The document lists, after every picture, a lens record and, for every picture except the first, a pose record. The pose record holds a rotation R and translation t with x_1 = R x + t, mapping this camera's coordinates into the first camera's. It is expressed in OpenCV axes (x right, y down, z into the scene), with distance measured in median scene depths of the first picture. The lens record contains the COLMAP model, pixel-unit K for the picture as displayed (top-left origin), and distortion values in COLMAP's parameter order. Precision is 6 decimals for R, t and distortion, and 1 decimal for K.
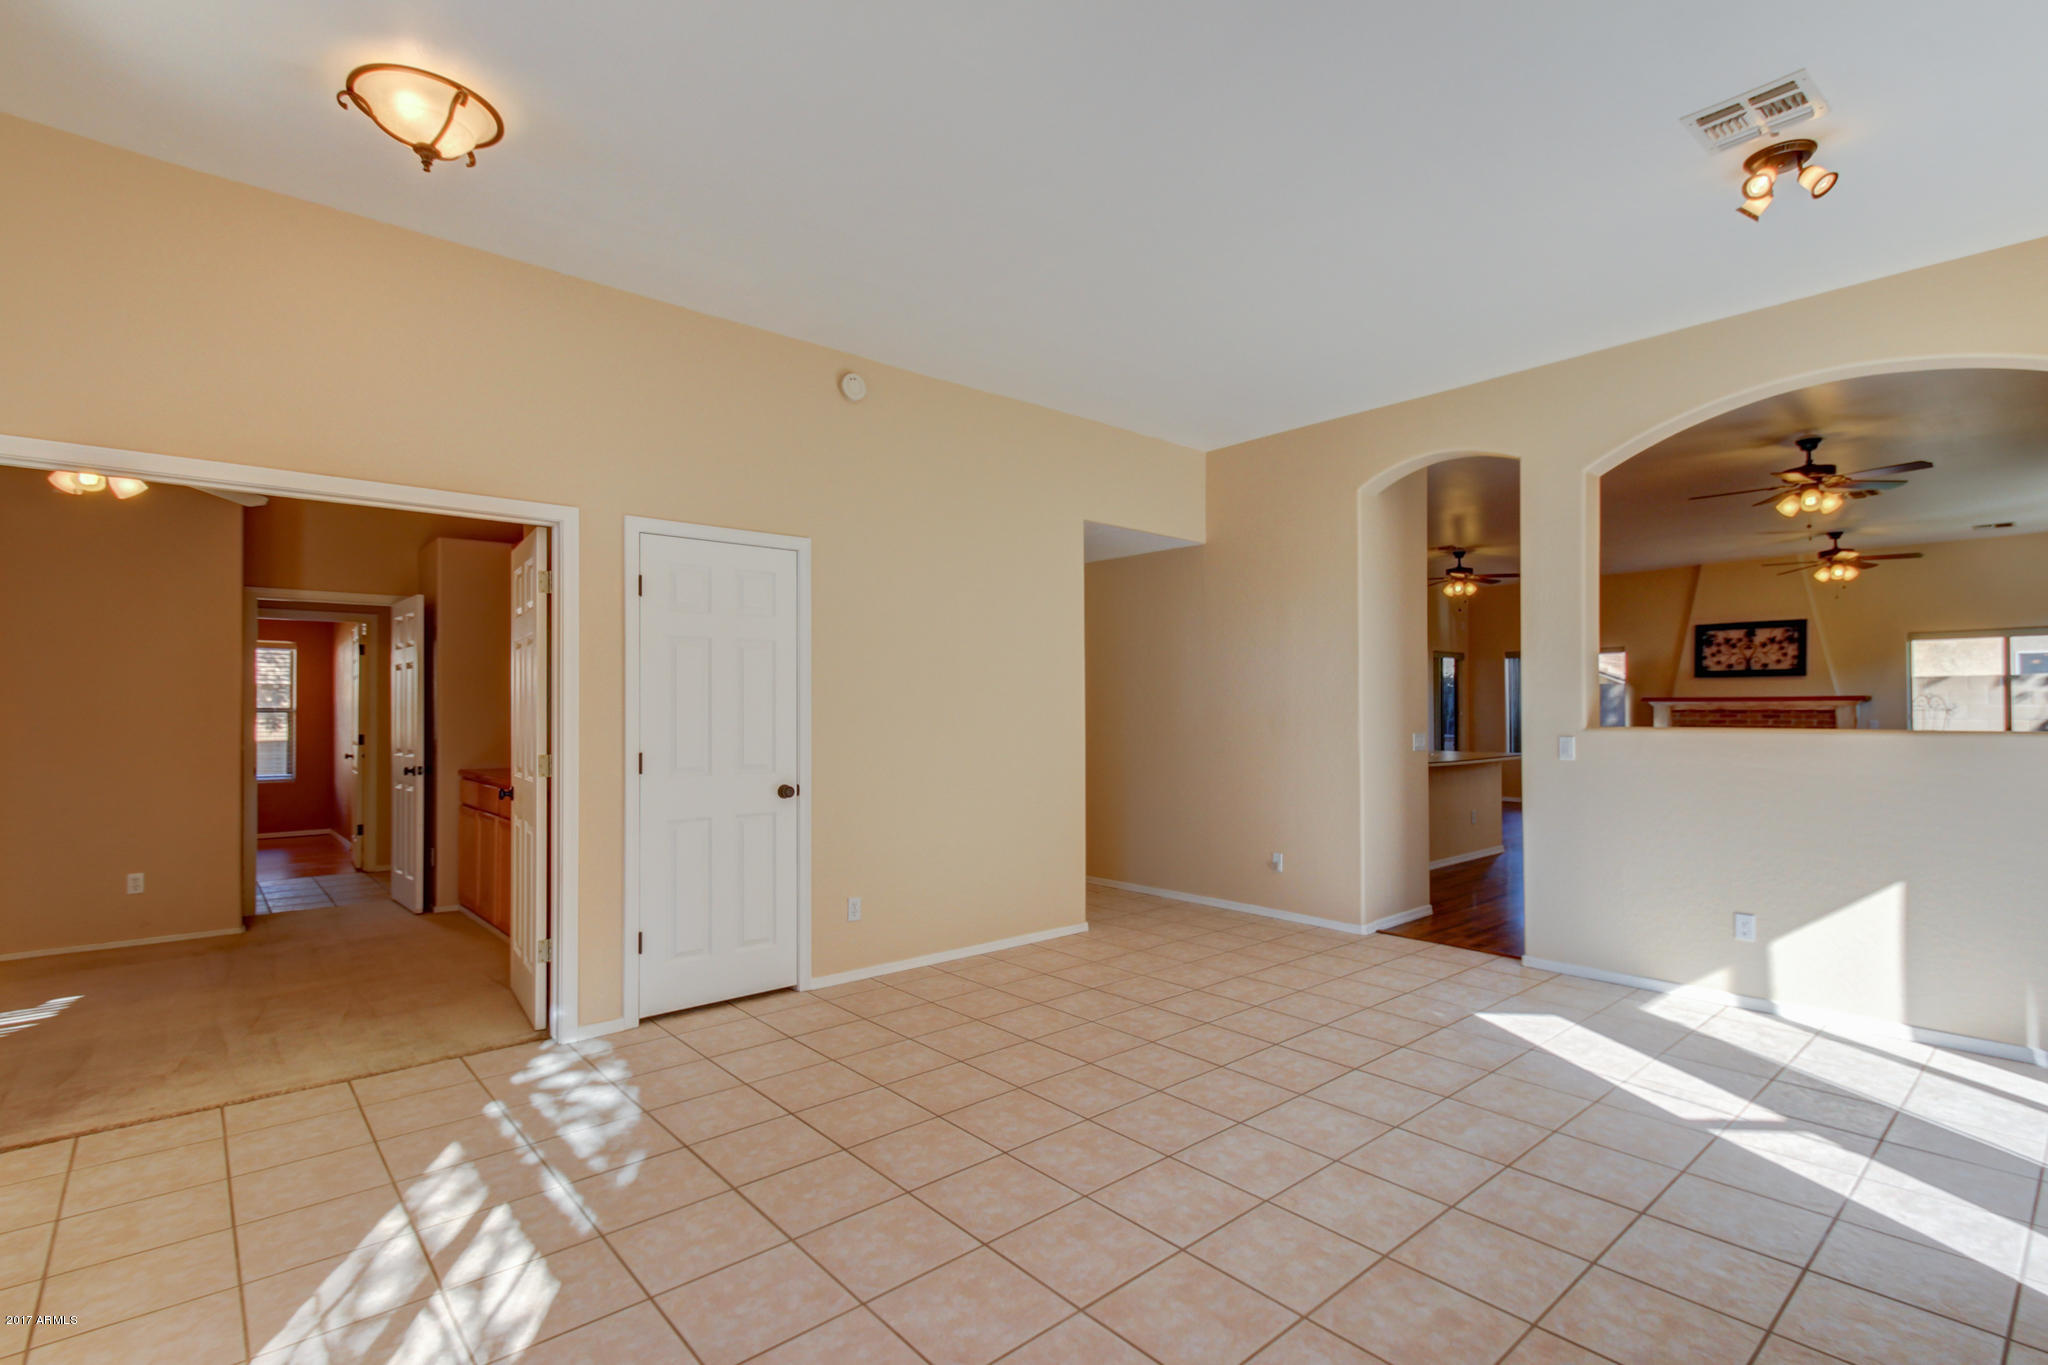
lens RADIAL K [[971.7, 0, 1045.6], [0, 971.7, 701.1], [0, 0, 1]] dist [0.007888, -0.000037]
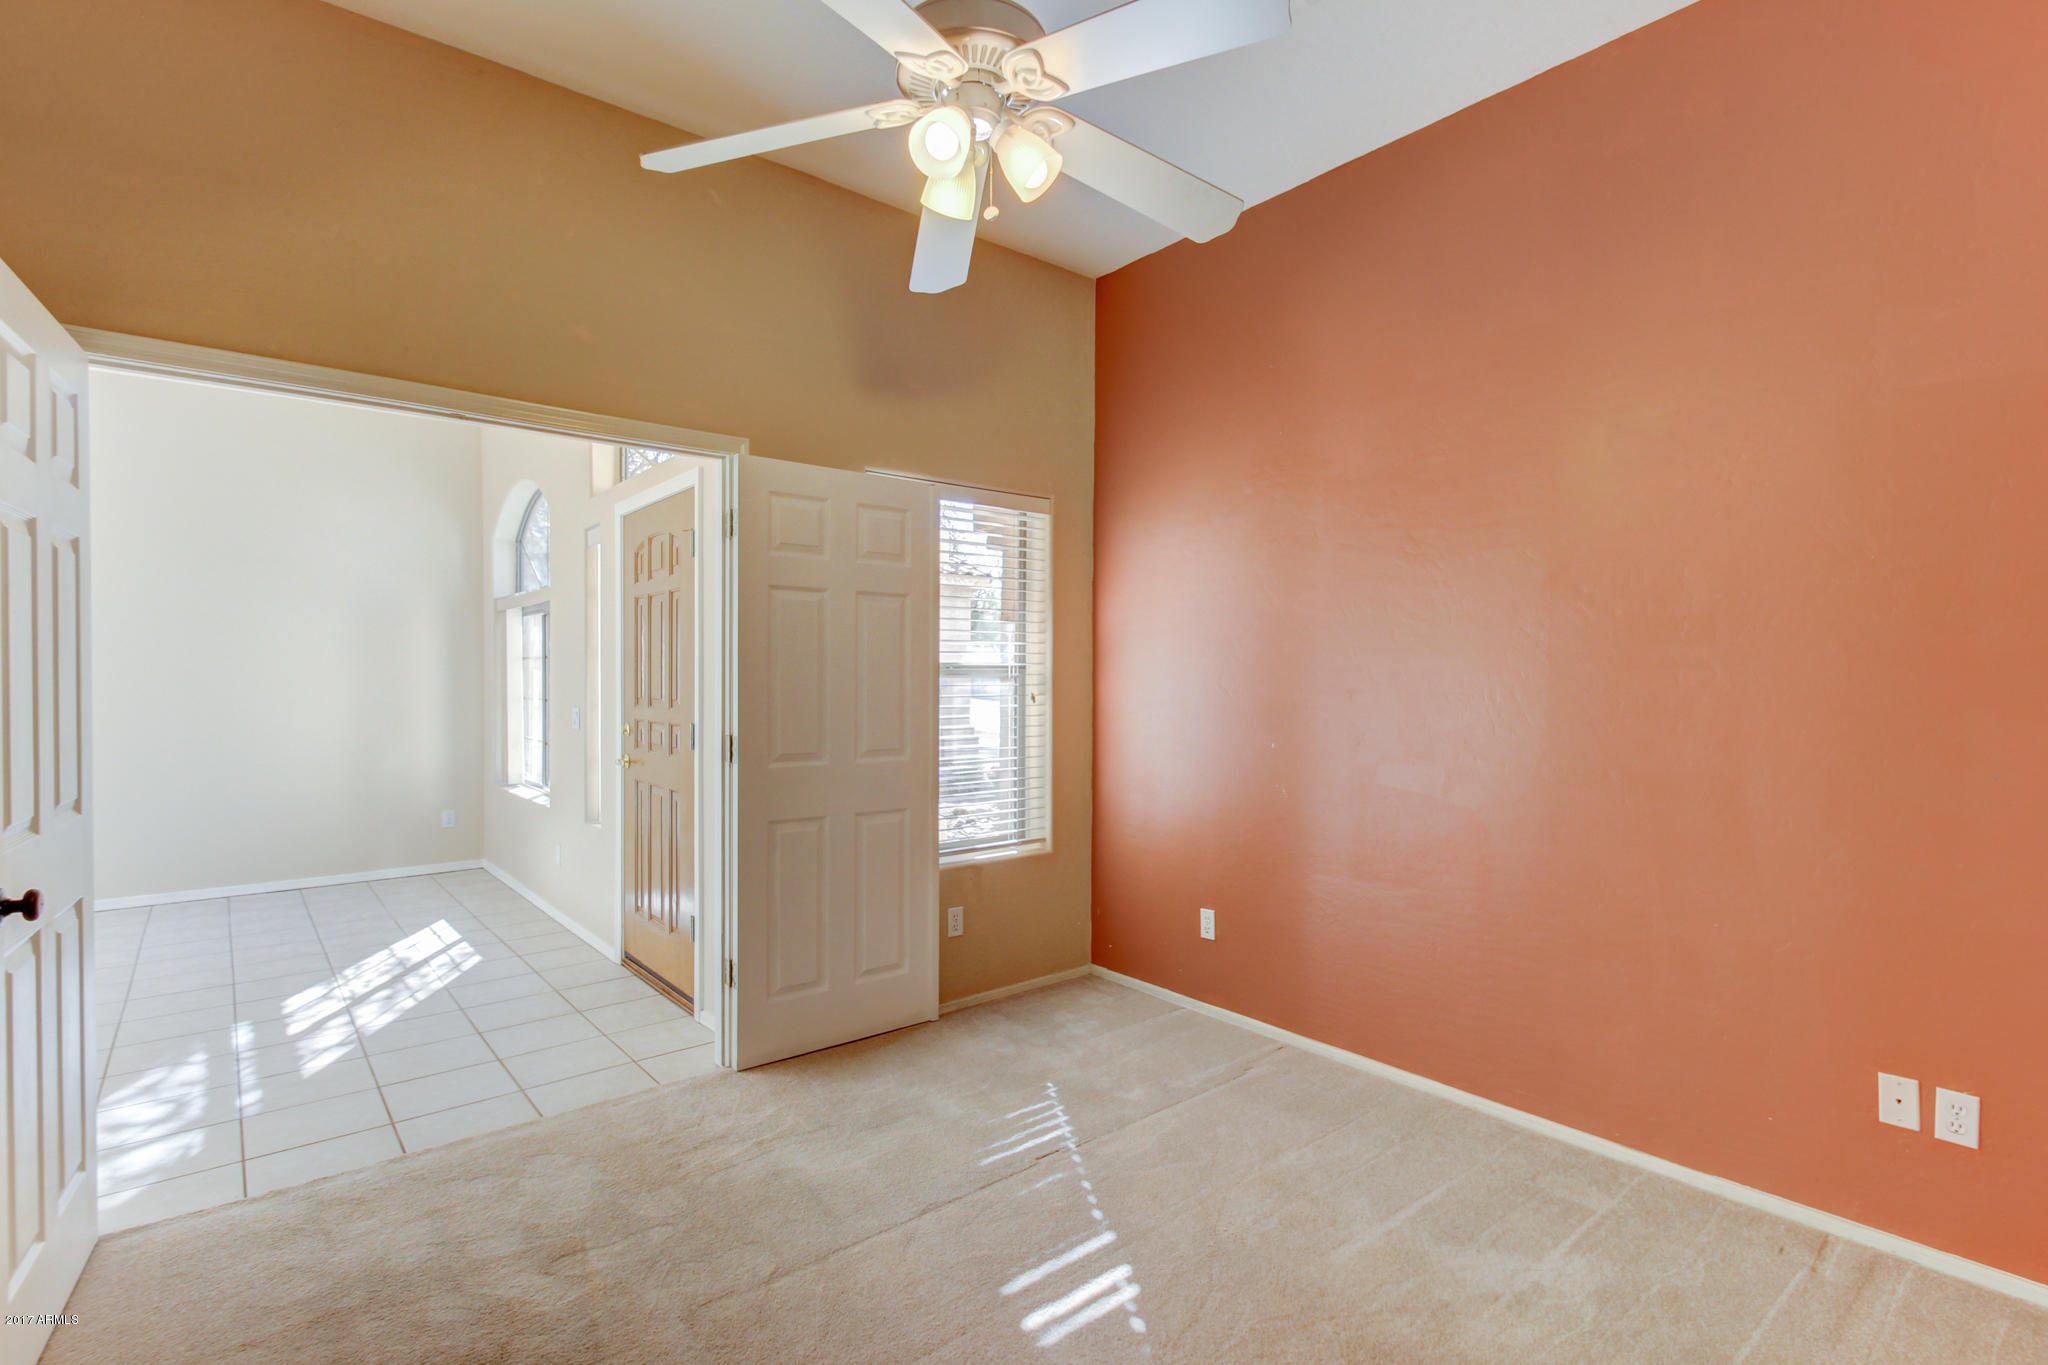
lens RADIAL K [[1022.6, 0, 1029.9], [0, 1022.6, 689.8], [0, 0, 1]] dist [0.017793, -0.000923]
pose [[-0.998504, 0.006030, 0.054339, -1.297447], [0.006082, 0.999981, 0.000790, 0.018122], [-0.054334, 0.001119, -0.998522, 1.844711]]
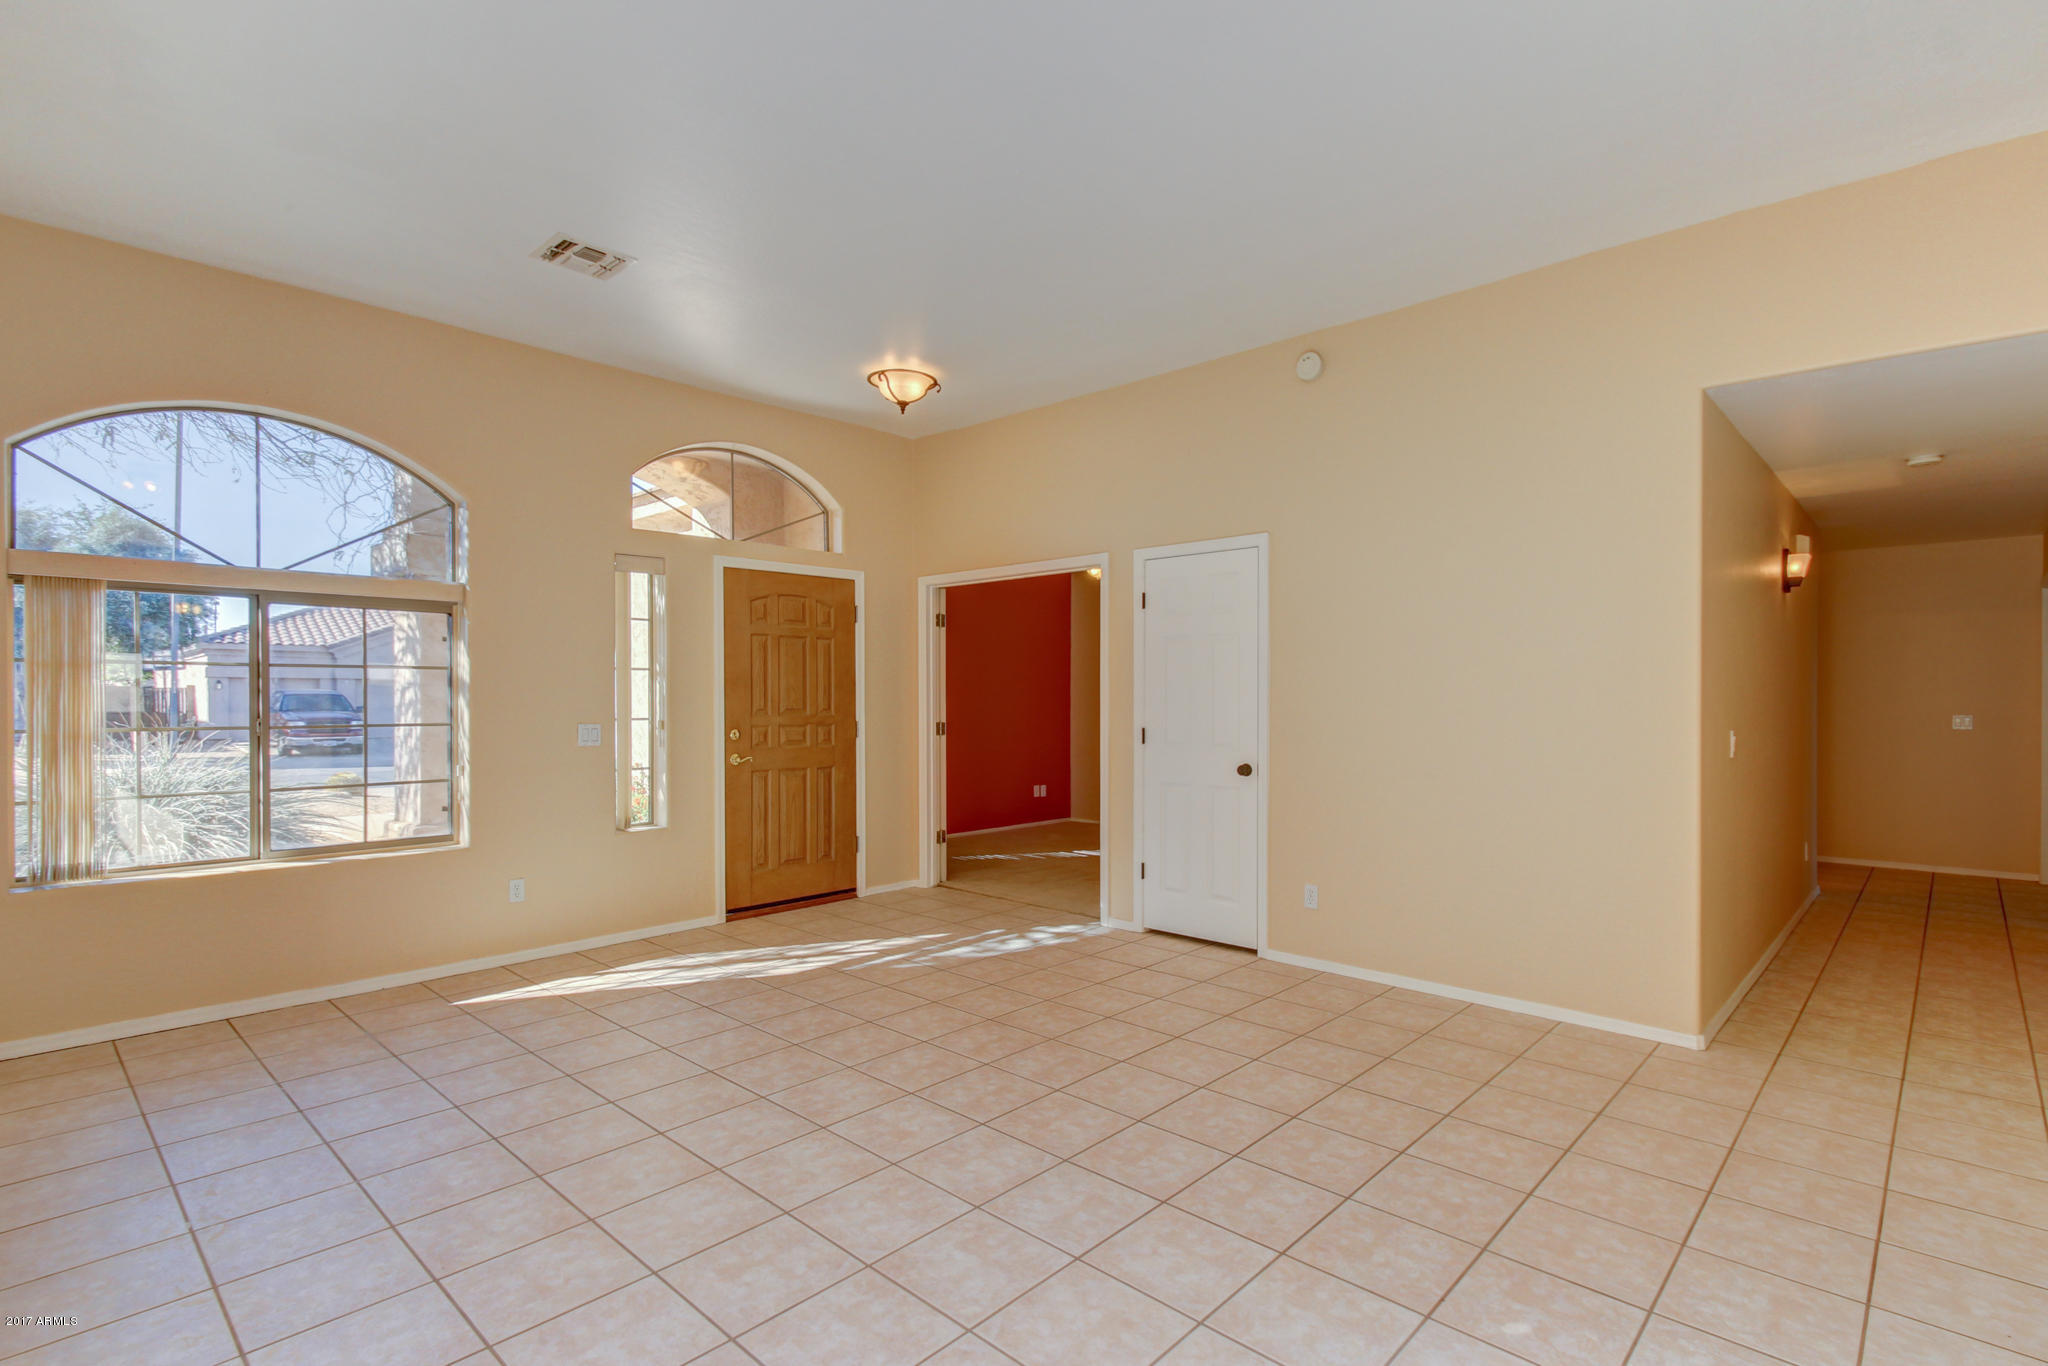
lens RADIAL K [[971.7, 0, 1045.6], [0, 971.7, 701.6], [0, 0, 1]] dist [0.007888, -0.000037]
pose [[0.096693, 0.008676, -0.995276, 1.036717], [0.007340, 0.999929, 0.009430, 0.005648], [0.995287, -0.008217, 0.096623, 0.867798]]
